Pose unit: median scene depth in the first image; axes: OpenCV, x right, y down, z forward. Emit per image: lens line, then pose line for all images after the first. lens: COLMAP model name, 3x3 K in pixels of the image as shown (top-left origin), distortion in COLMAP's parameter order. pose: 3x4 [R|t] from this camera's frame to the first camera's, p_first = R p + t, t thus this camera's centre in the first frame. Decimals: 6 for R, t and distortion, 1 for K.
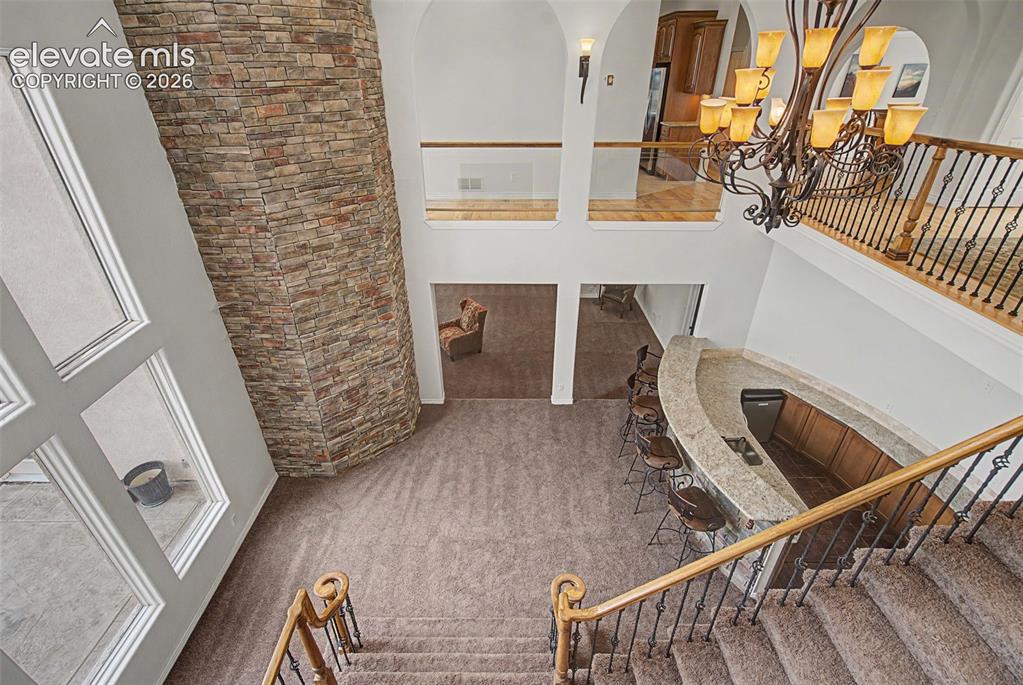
lens RADIAL K [[473.8, 0, 506.5], [0, 473.8, 346.4], [0, 0, 1]] dist [-0.002869, 0.000679]
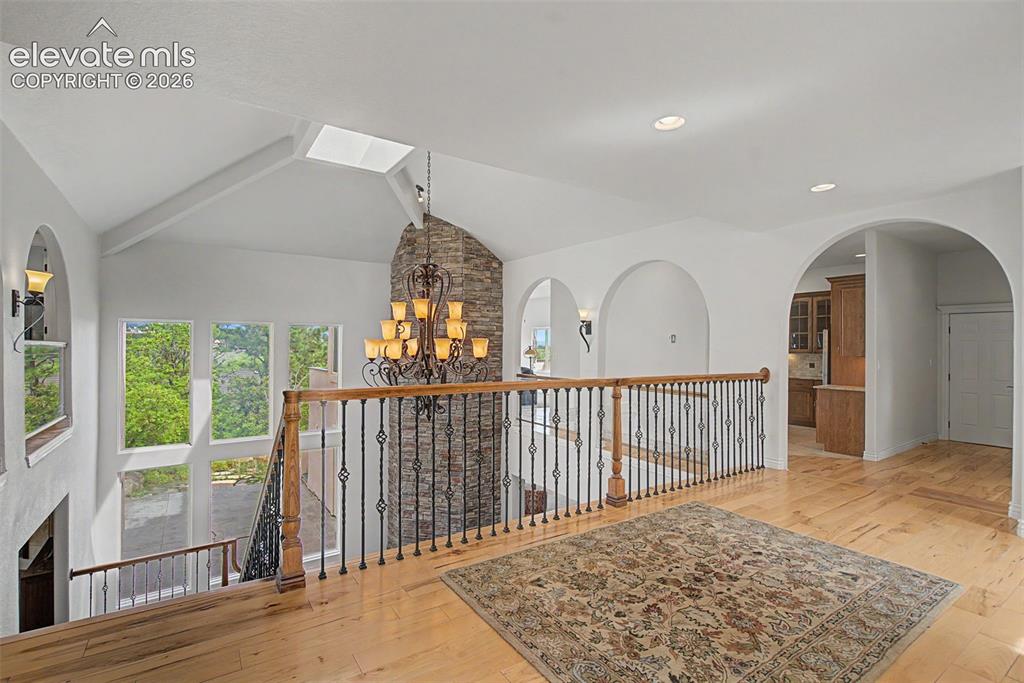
lens RADIAL K [[474.3, 0, 505.2], [0, 474.3, 343.4], [0, 0, 1]] dist [-0.002869, 0.000679]
pose [[0.561876, 0.003218, -0.827215, 1.251838], [-0.427440, 0.857279, -0.286998, -0.083698], [0.708231, 0.514842, 0.483060, 0.246382]]
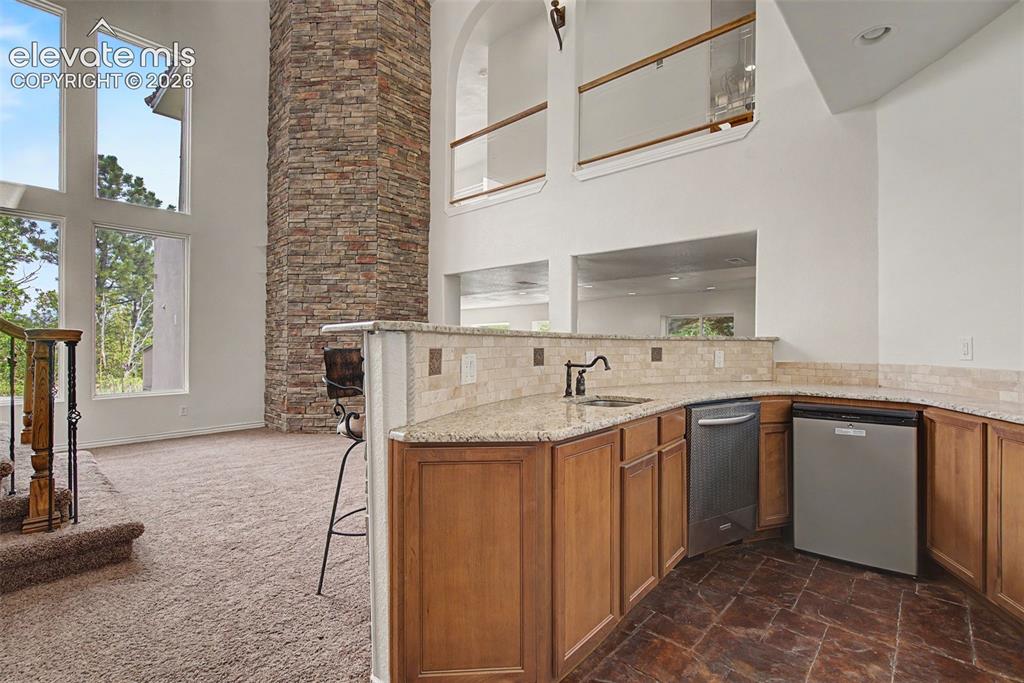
lens RADIAL K [[474.3, 0, 505.6], [0, 474.3, 341.1], [0, 0, 1]] dist [-0.002869, 0.000679]
pose [[0.730938, 0.000825, -0.682443, 0.826401], [-0.351474, 0.857631, -0.375413, 0.423330], [0.584975, 0.514265, 0.627165, 0.741267]]
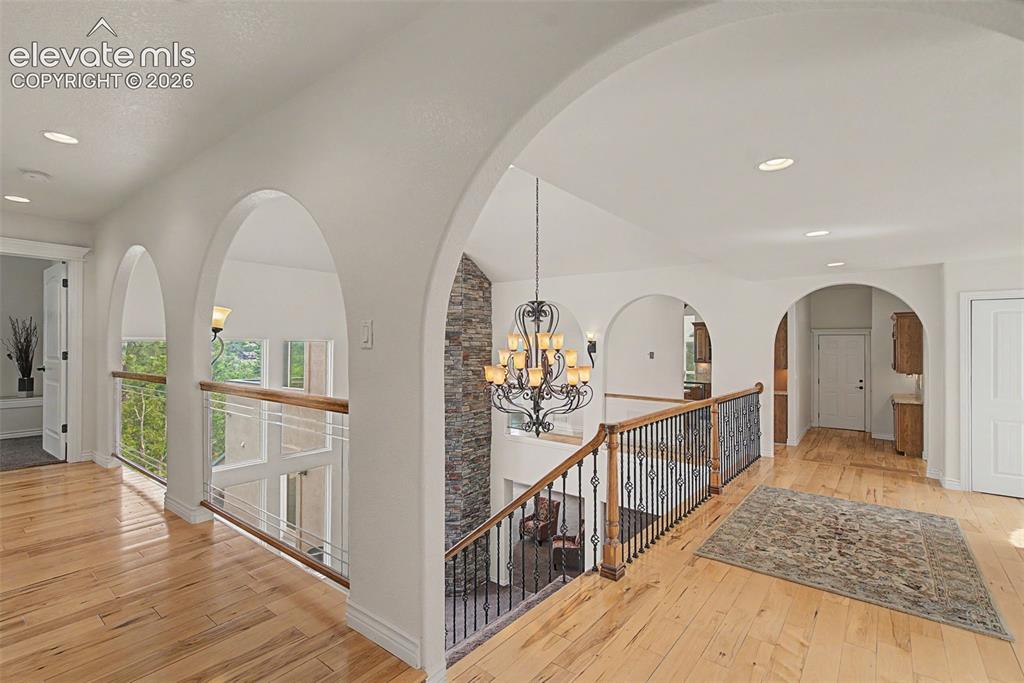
lens RADIAL K [[474.3, 0, 506.4], [0, 474.3, 341.0], [0, 0, 1]] dist [-0.002869, 0.000679]
pose [[0.783321, -0.000879, -0.621616, 1.001740], [-0.322090, 0.854716, -0.407086, 0.123266], [0.531663, 0.519096, 0.669234, -0.210845]]
